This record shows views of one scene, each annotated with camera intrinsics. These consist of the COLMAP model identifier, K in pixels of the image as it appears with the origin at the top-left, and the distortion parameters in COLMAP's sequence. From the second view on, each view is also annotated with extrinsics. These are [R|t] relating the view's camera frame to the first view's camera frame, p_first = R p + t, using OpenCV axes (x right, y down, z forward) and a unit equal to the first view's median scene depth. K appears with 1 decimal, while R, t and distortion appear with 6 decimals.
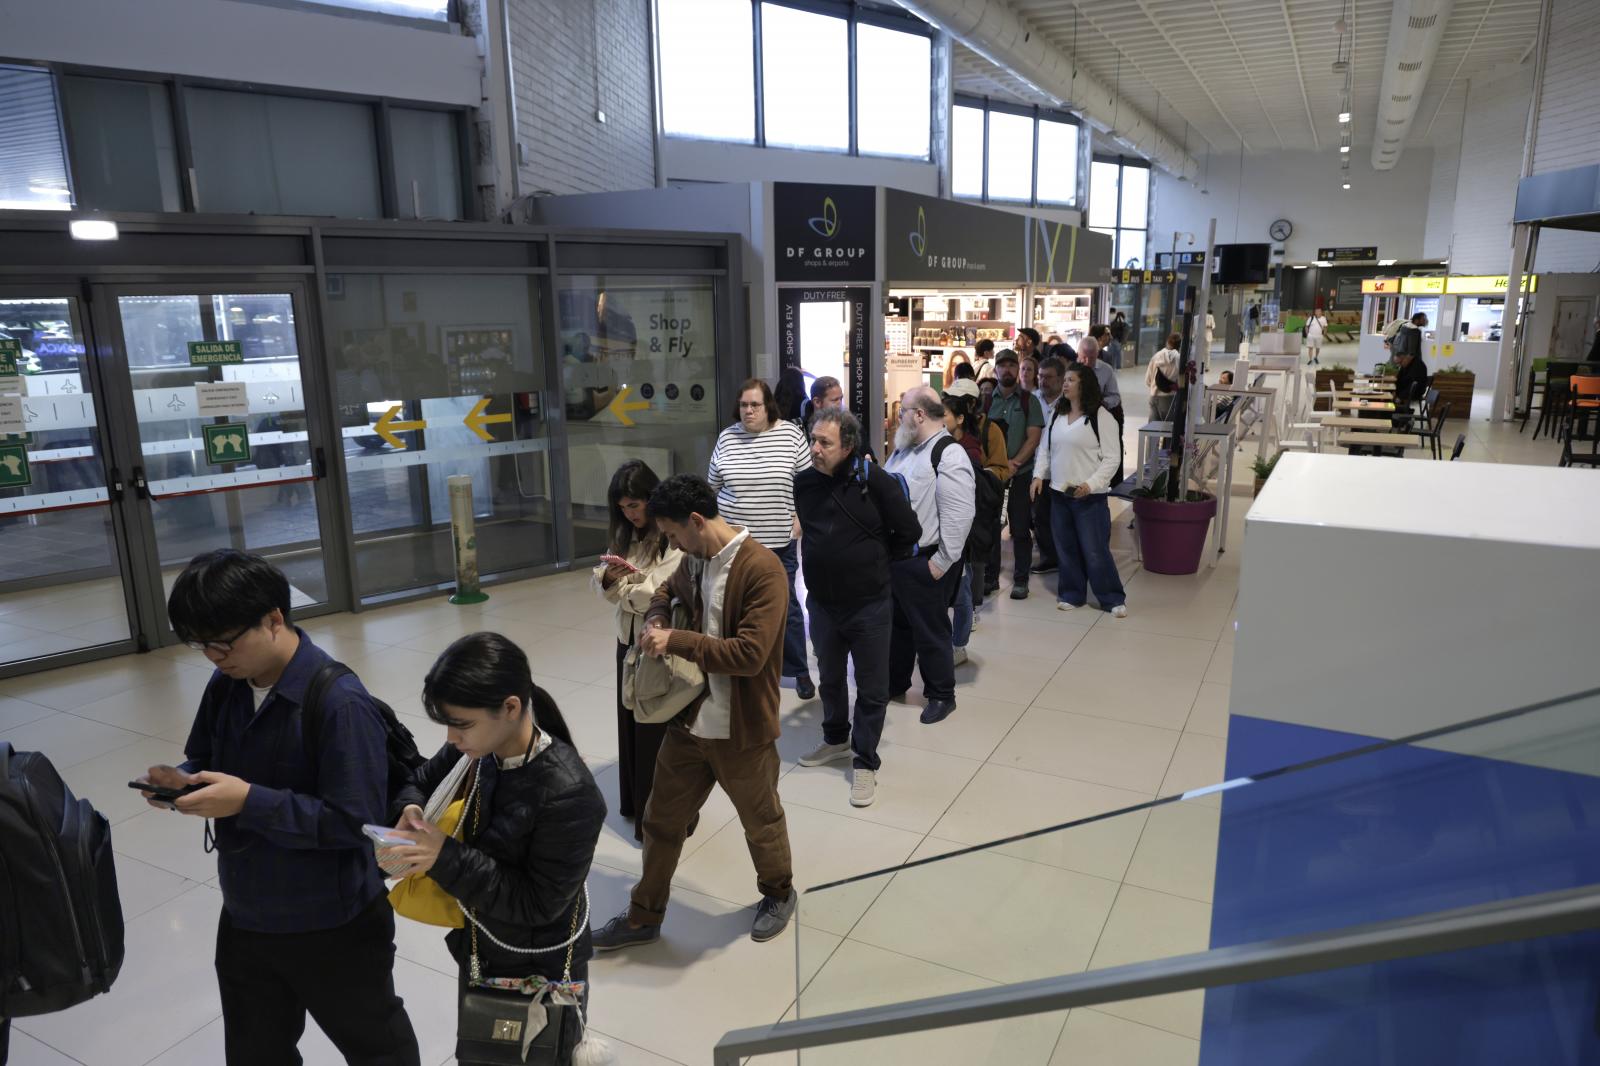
lens RADIAL K [[1064.6, 0, 800.0], [0, 1064.6, 533.0], [0, 0, 1]] dist [0.001640, 0.001374]
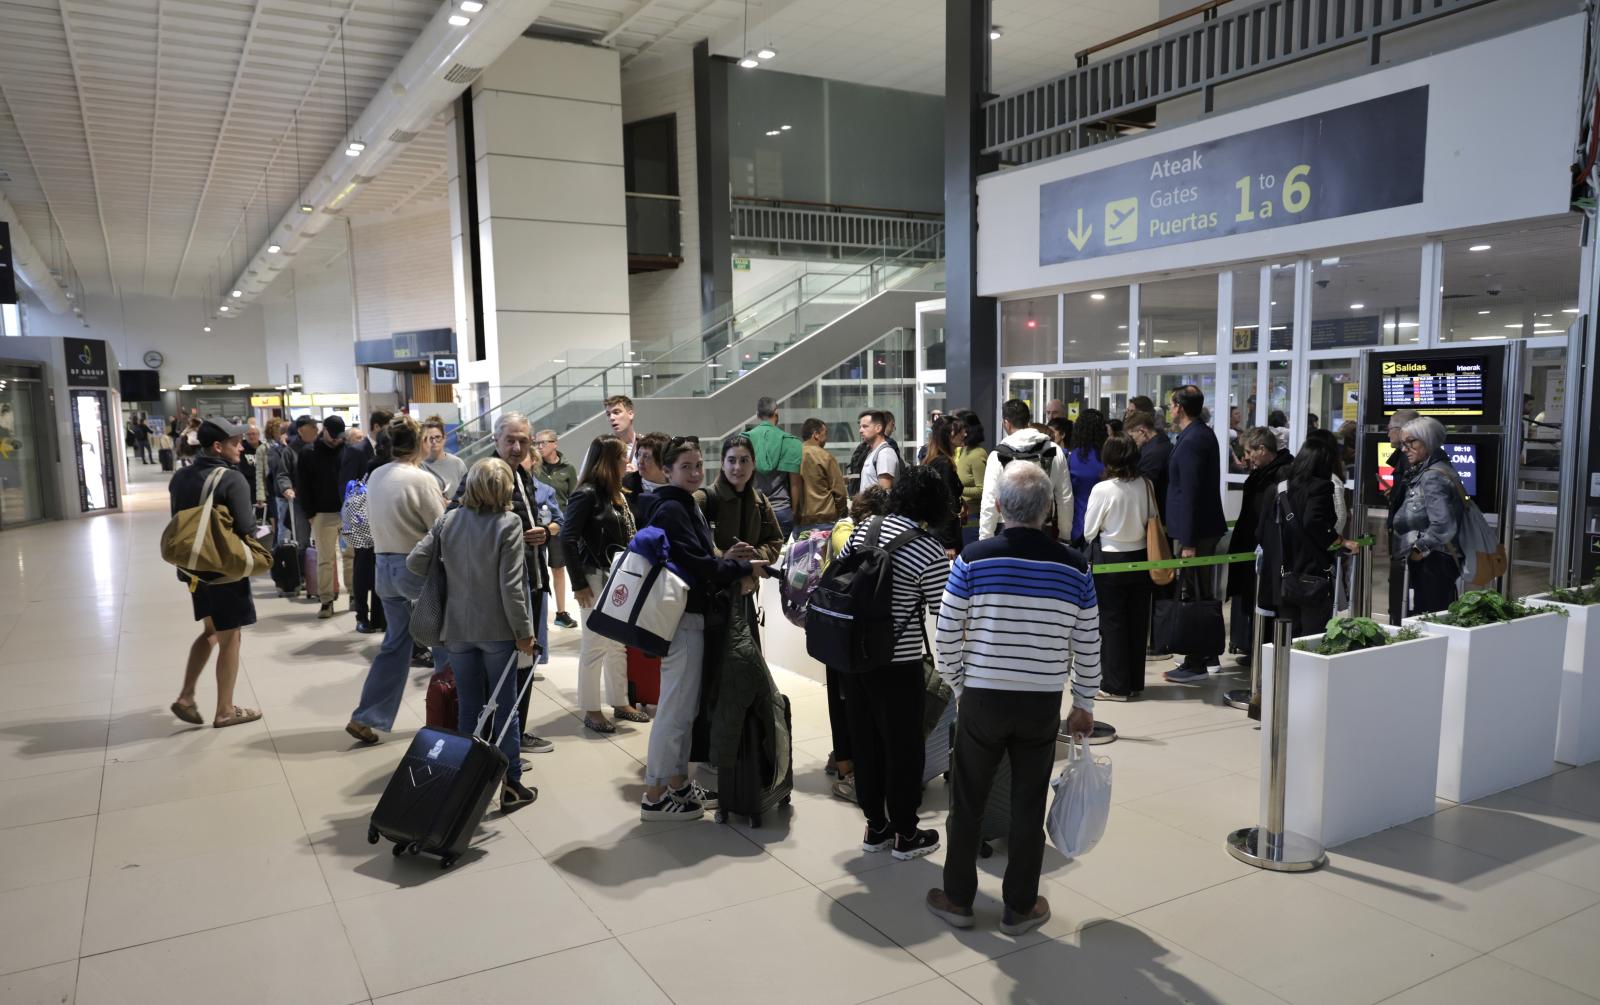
lens RADIAL K [[1128.5, 0, 797.1], [0, 1128.5, 549.6], [0, 0, 1]] dist [0.001859, -0.000316]
pose [[0.542476, -0.105878, 0.833373, -0.429375], [0.195589, 0.980682, -0.002724, 0.132887], [-0.816985, 0.164476, 0.552705, -0.485717]]
